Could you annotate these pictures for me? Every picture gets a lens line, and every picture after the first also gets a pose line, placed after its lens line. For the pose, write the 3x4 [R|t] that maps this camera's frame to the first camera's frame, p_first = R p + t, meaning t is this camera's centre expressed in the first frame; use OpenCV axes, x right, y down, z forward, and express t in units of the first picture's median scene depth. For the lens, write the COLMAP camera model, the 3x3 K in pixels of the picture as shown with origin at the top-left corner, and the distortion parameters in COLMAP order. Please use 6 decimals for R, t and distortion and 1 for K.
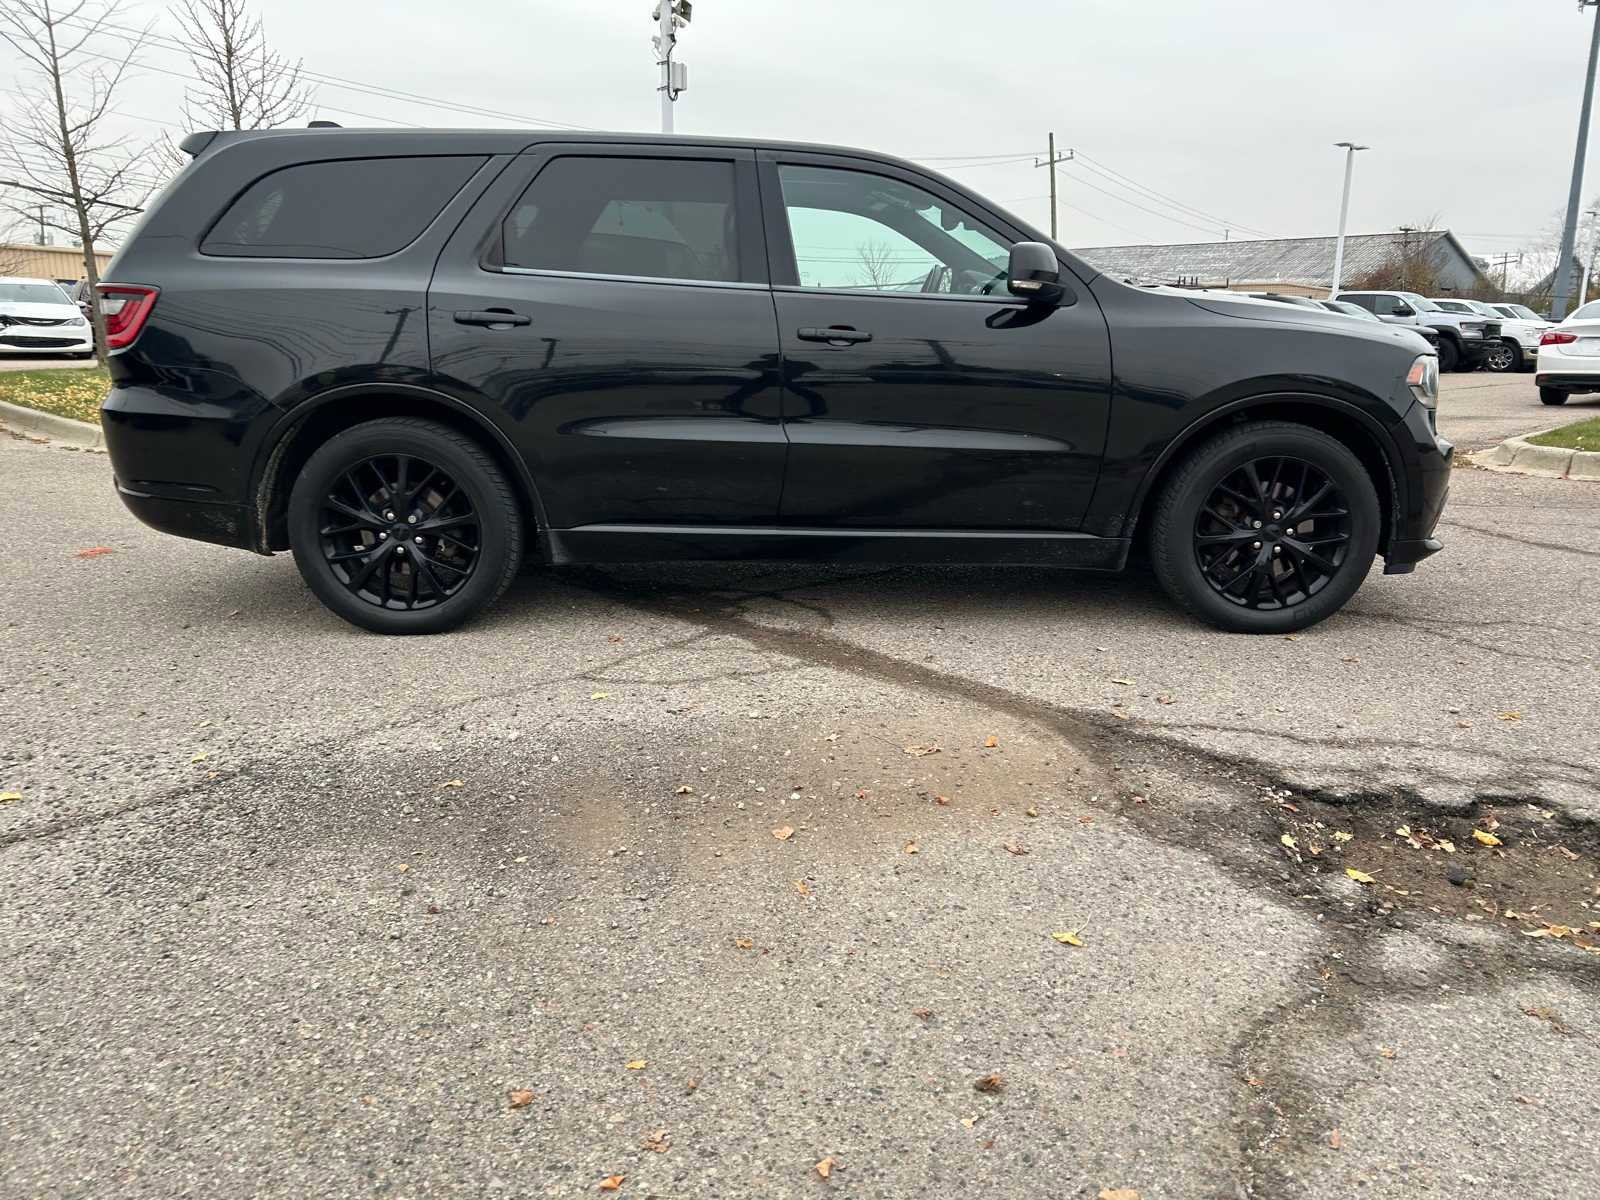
lens RADIAL K [[1210.0, 0, 812.7], [0, 1210.0, 613.1], [0, 0, 1]] dist [0.048546, -0.041334]
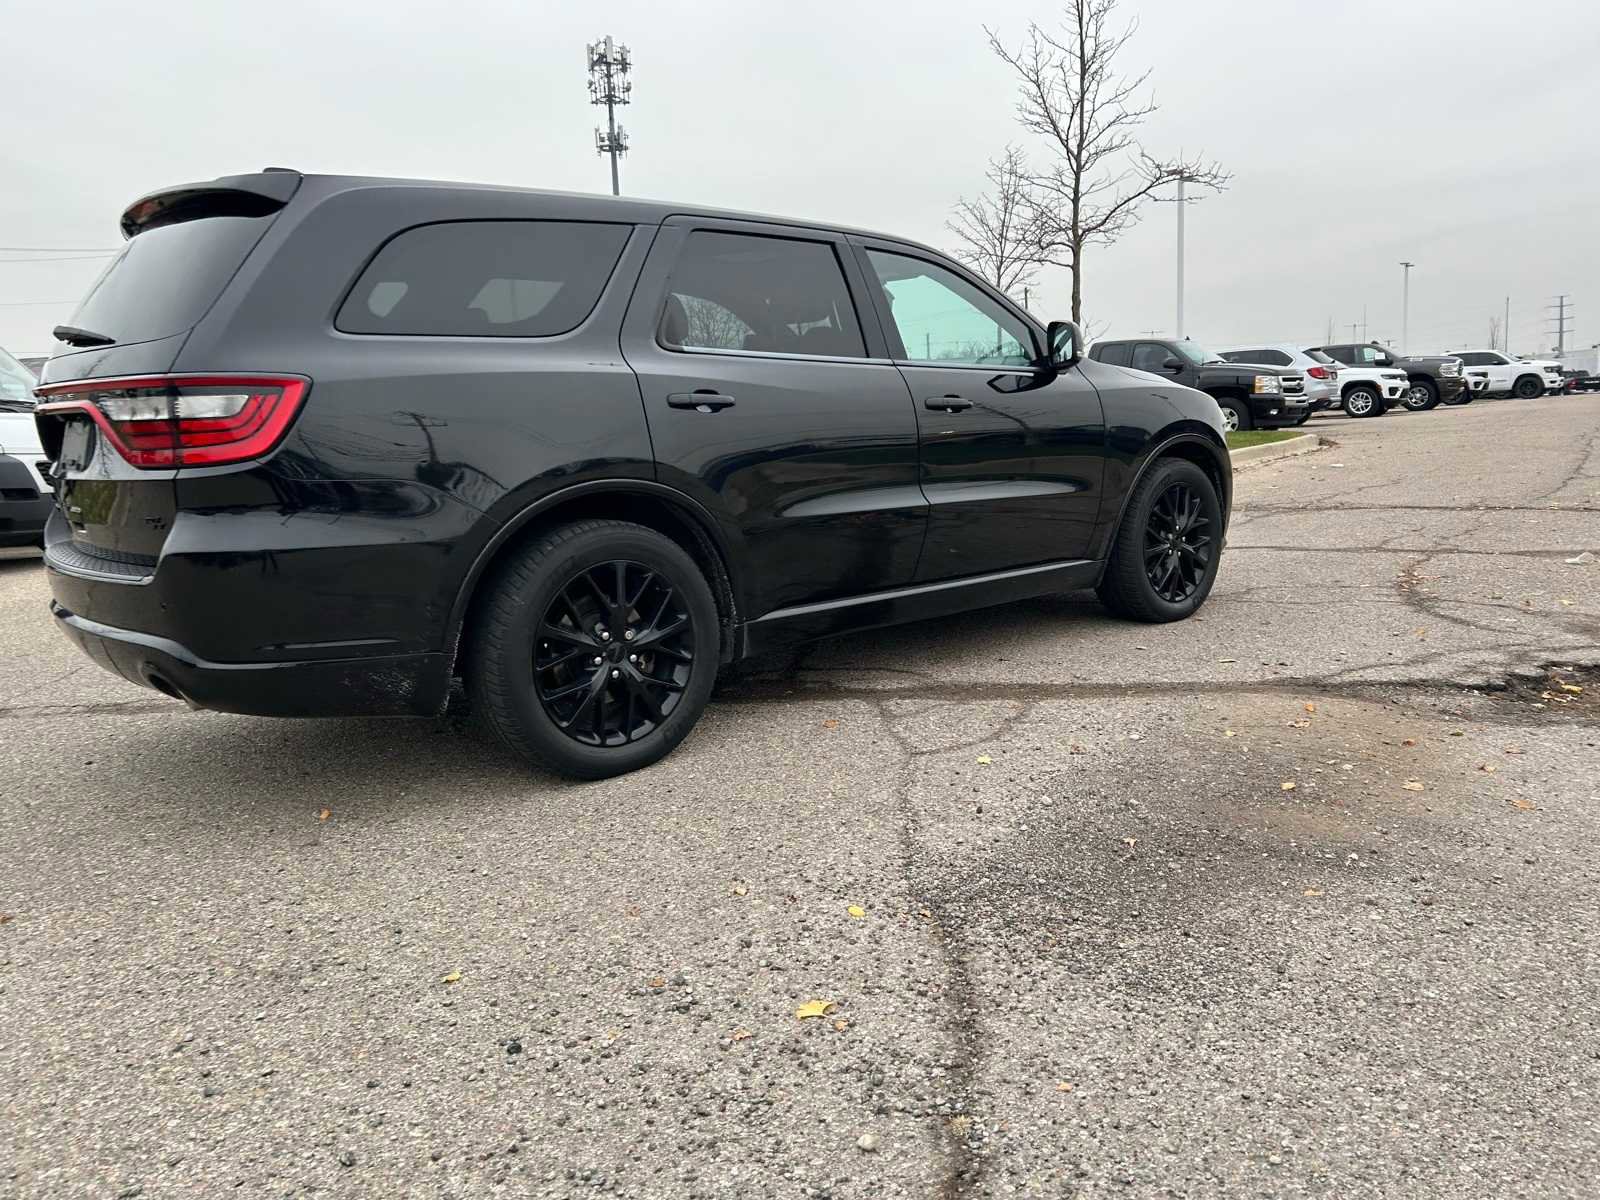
lens RADIAL K [[1197.7, 0, 829.5], [0, 1197.7, 598.5], [0, 0, 1]] dist [0.042286, -0.053670]
pose [[0.752051, -0.141188, 0.643806, -0.762074], [0.197159, 0.980251, -0.015337, -0.061621], [-0.628926, 0.138466, 0.765035, 0.263973]]
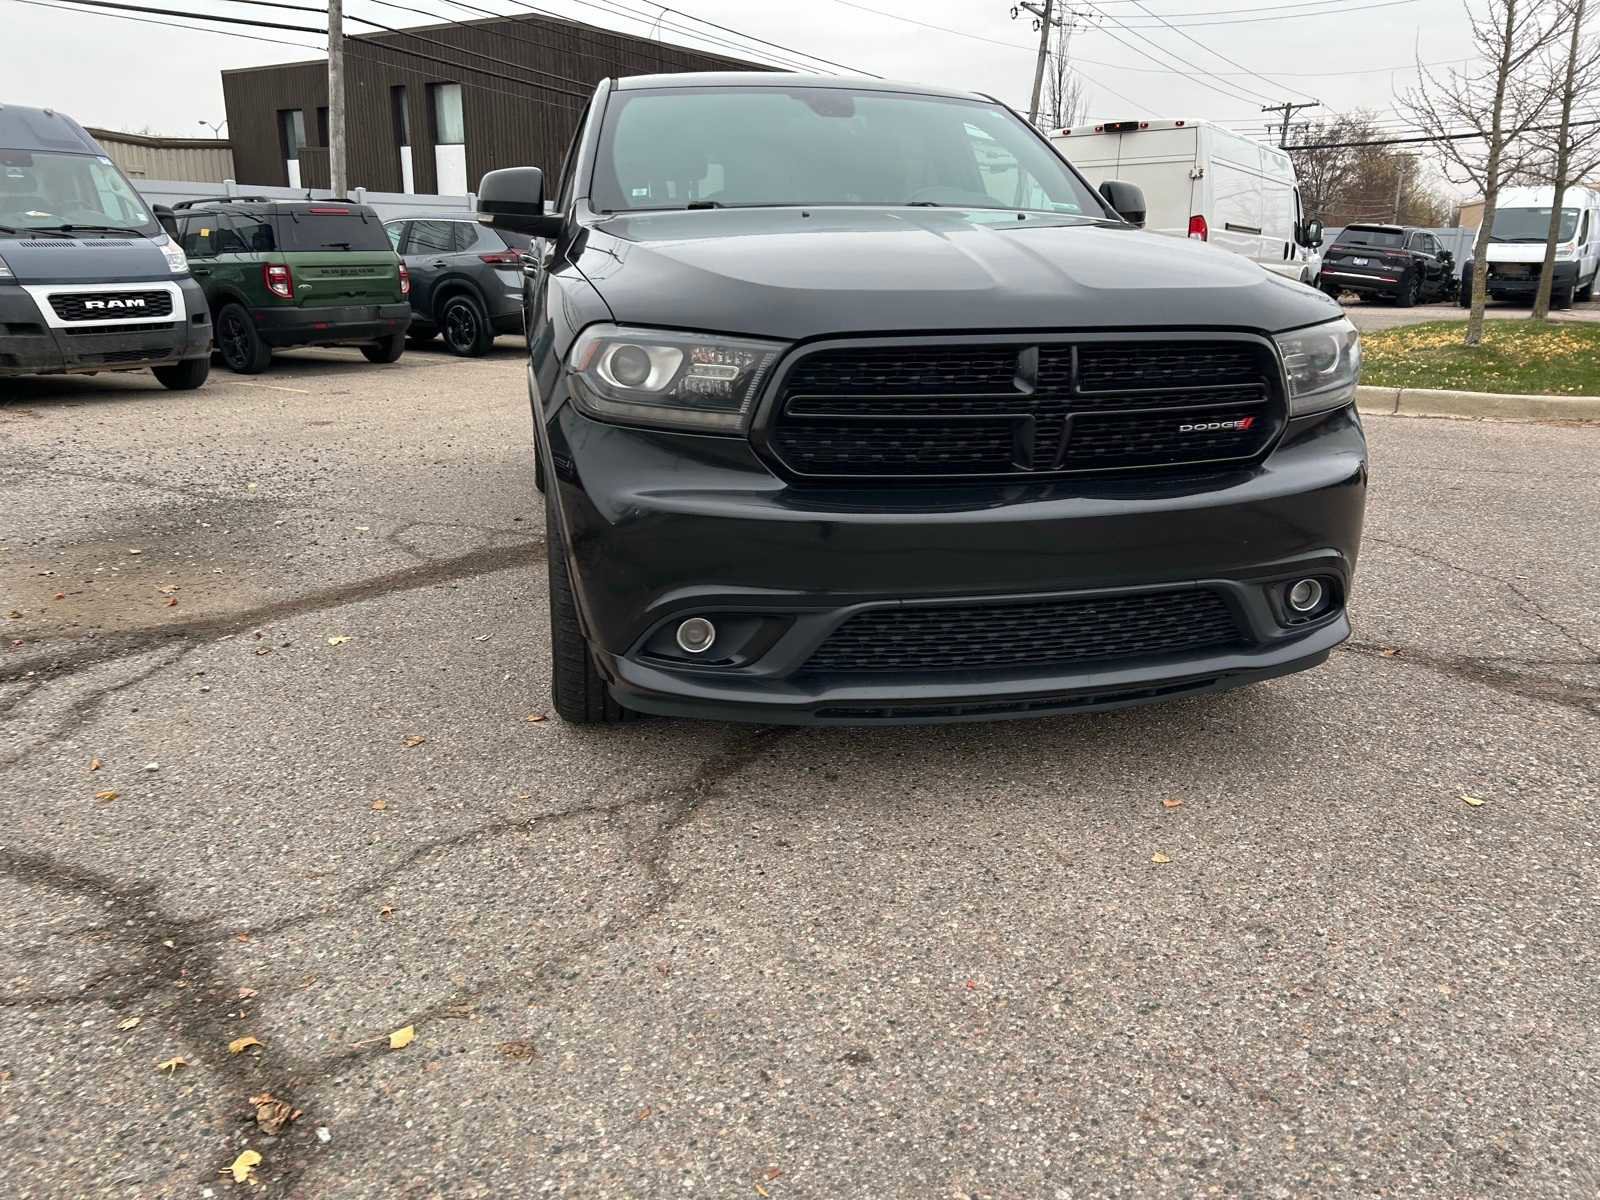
lens RADIAL K [[1204.4, 0, 811.3], [0, 1204.4, 610.1], [0, 0, 1]] dist [0.050182, -0.046178]
pose [[0.204200, 0.271505, -0.940525, 1.094170], [-0.237498, 0.945805, 0.221465, -0.237172], [0.949683, 0.178150, 0.257615, 0.988709]]
